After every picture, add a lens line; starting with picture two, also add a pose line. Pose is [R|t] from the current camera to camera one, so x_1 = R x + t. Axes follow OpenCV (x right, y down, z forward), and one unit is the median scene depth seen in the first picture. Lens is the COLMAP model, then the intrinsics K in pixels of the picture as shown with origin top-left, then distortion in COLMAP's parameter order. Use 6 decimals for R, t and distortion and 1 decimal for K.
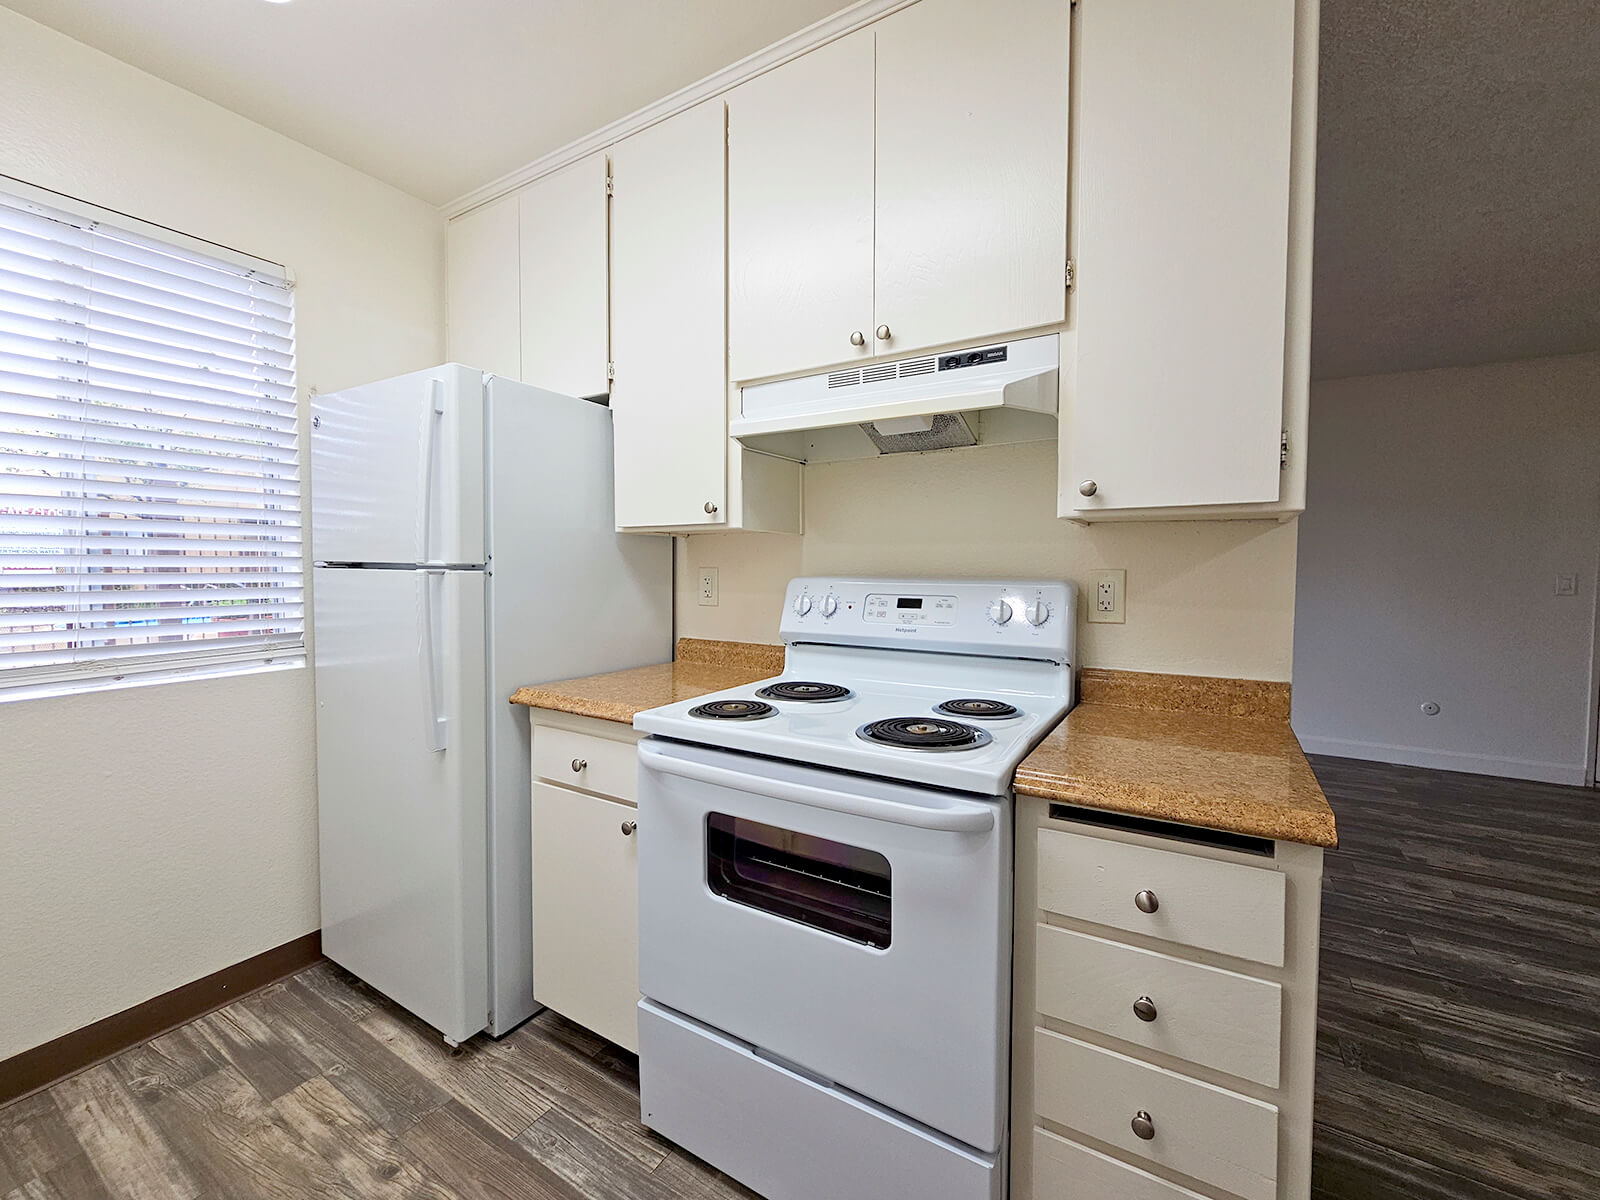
lens RADIAL K [[655.1, 0, 802.3], [0, 655.1, 596.0], [0, 0, 1]] dist [-0.003208, 0.000881]
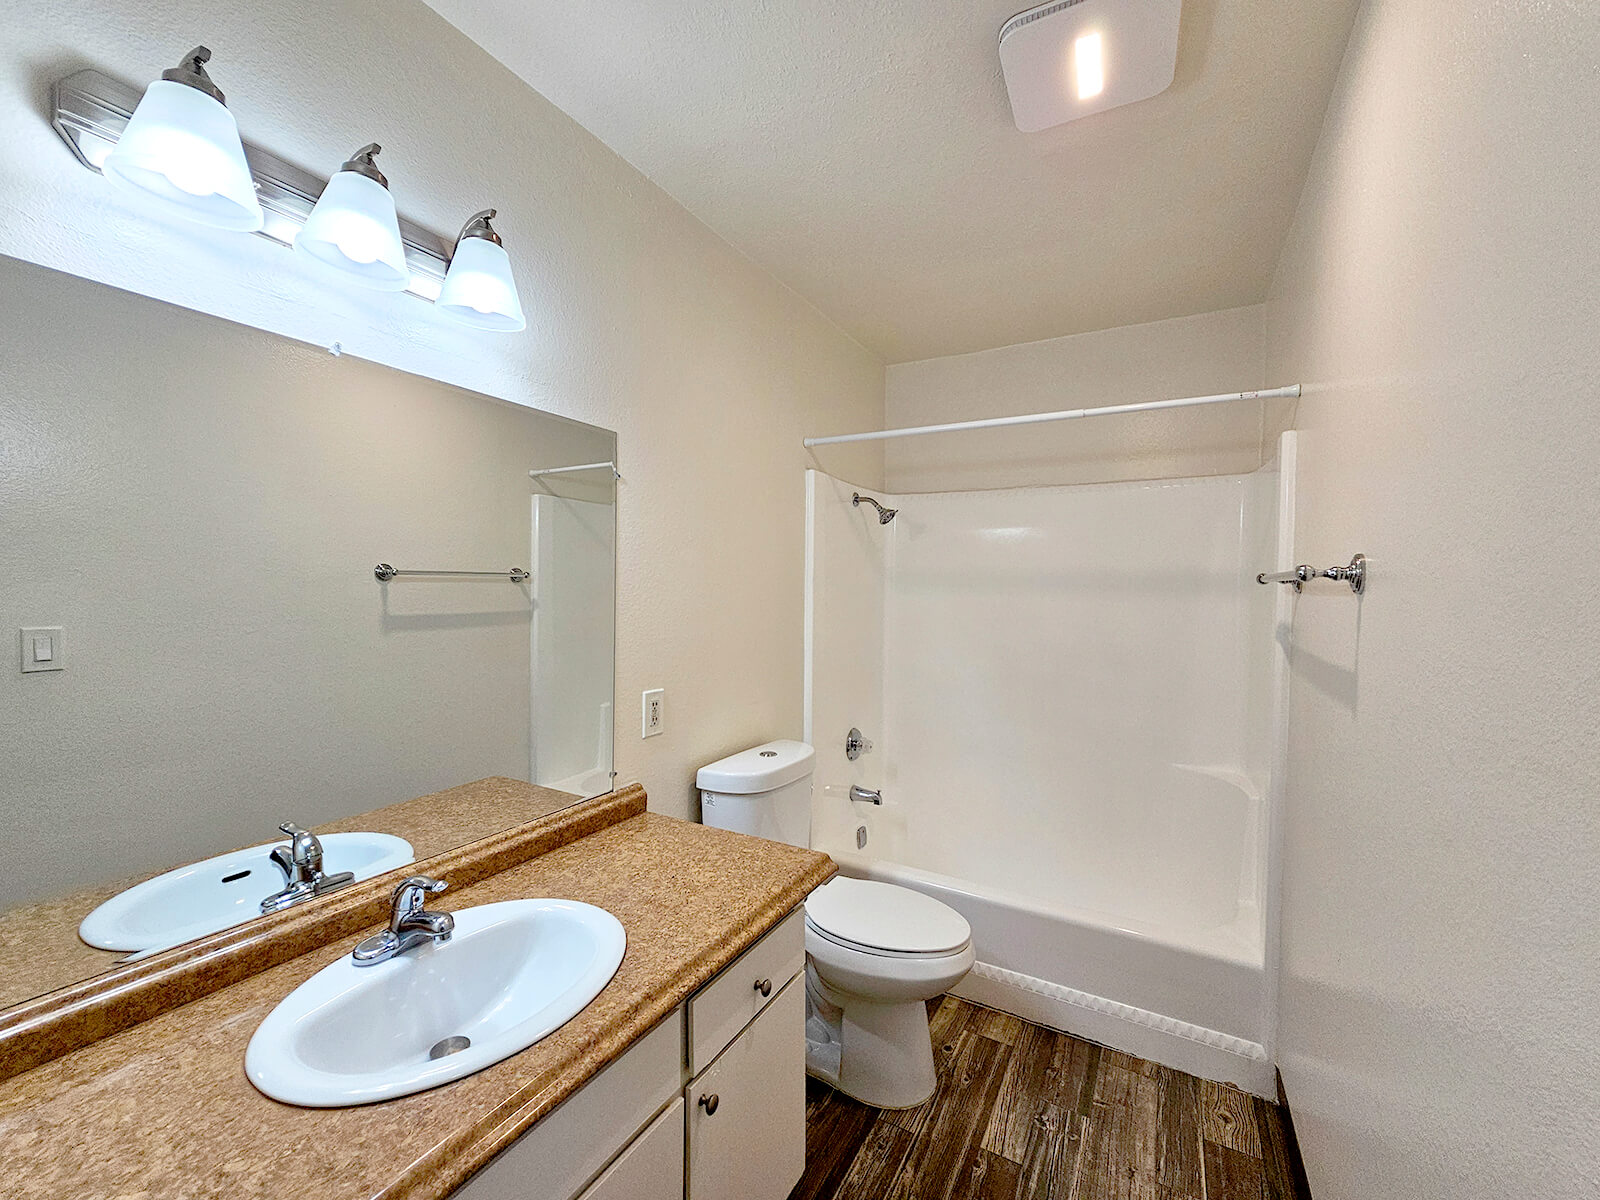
lens RADIAL K [[655.1, 0, 802.3], [0, 655.1, 596.0], [0, 0, 1]] dist [-0.003208, 0.000881]
pose [[0.040369, 0.012390, -0.999108, 0.691543], [-0.058754, 0.998222, 0.010005, -0.131849], [0.997456, 0.058298, 0.041025, 0.683873]]
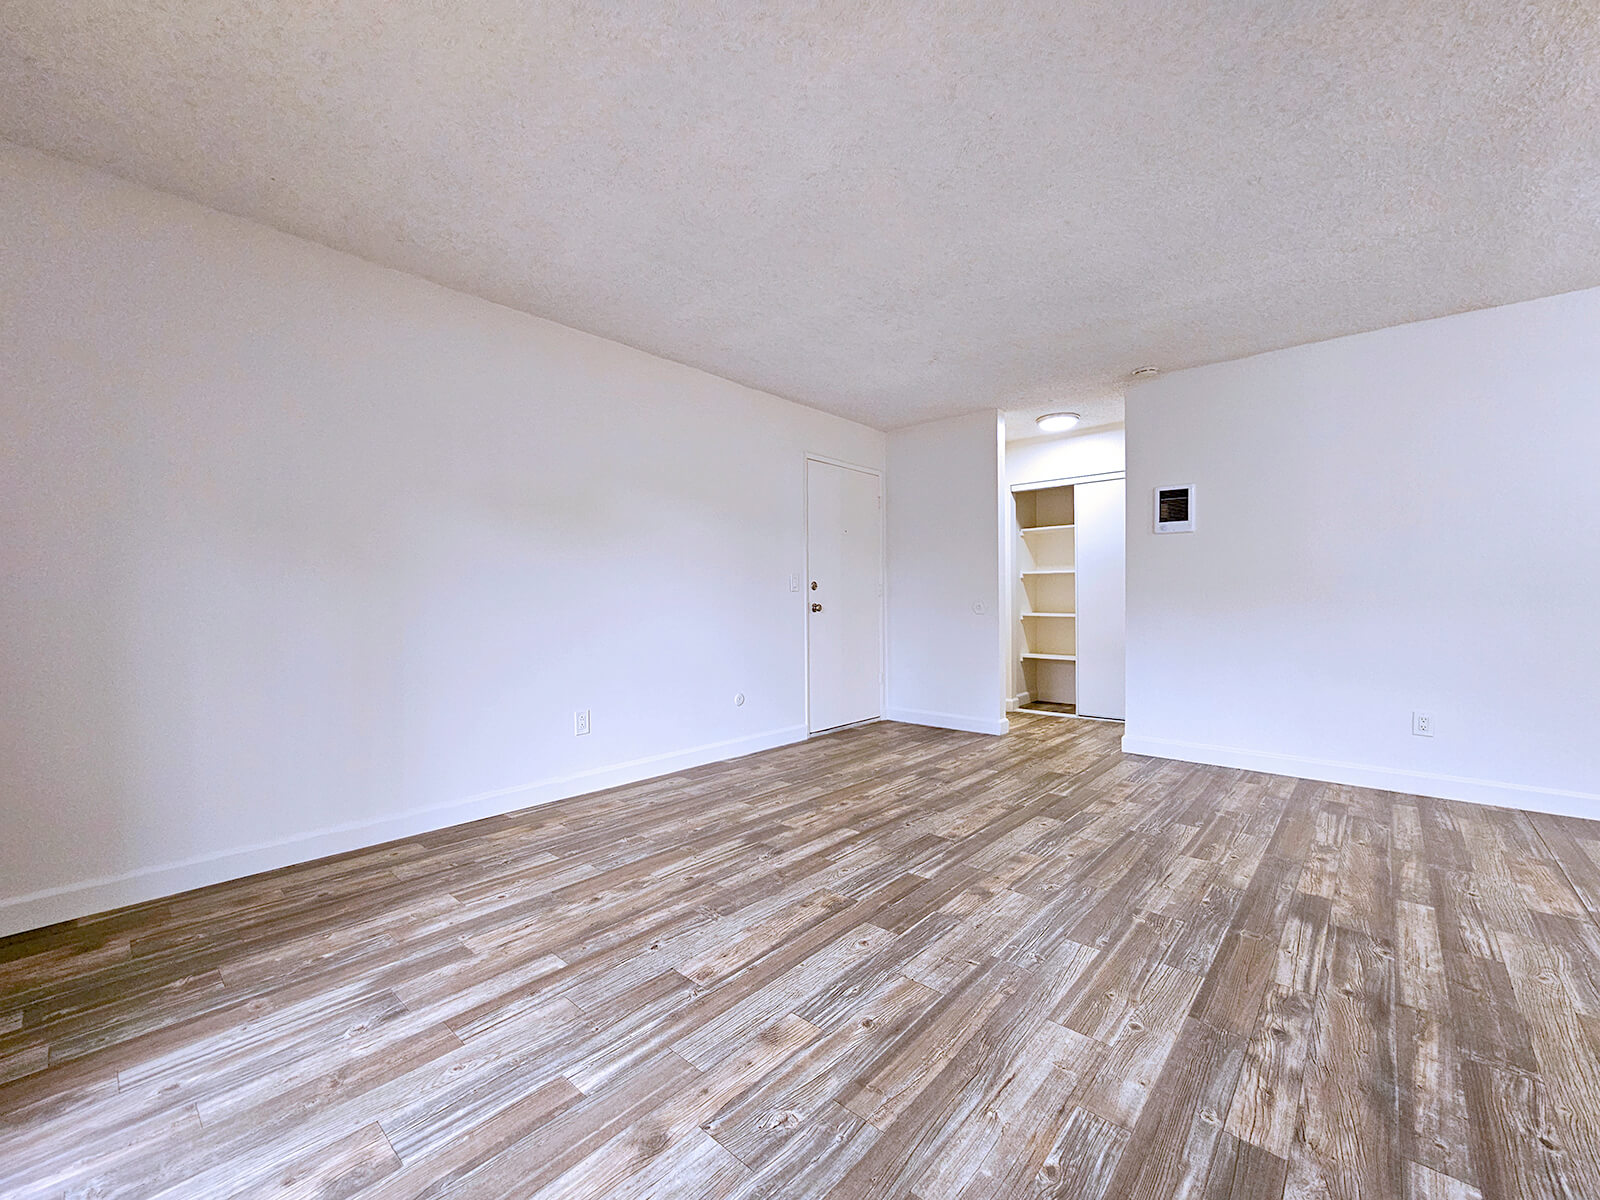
lens RADIAL K [[655.1, 0, 802.3], [0, 655.1, 596.0], [0, 0, 1]] dist [-0.003208, 0.000881]
pose [[0.175145, 0.000368, 0.984543, -1.654341], [0.044848, 0.998959, -0.008352, 0.068078], [-0.983521, 0.045617, 0.174946, 1.372286]]
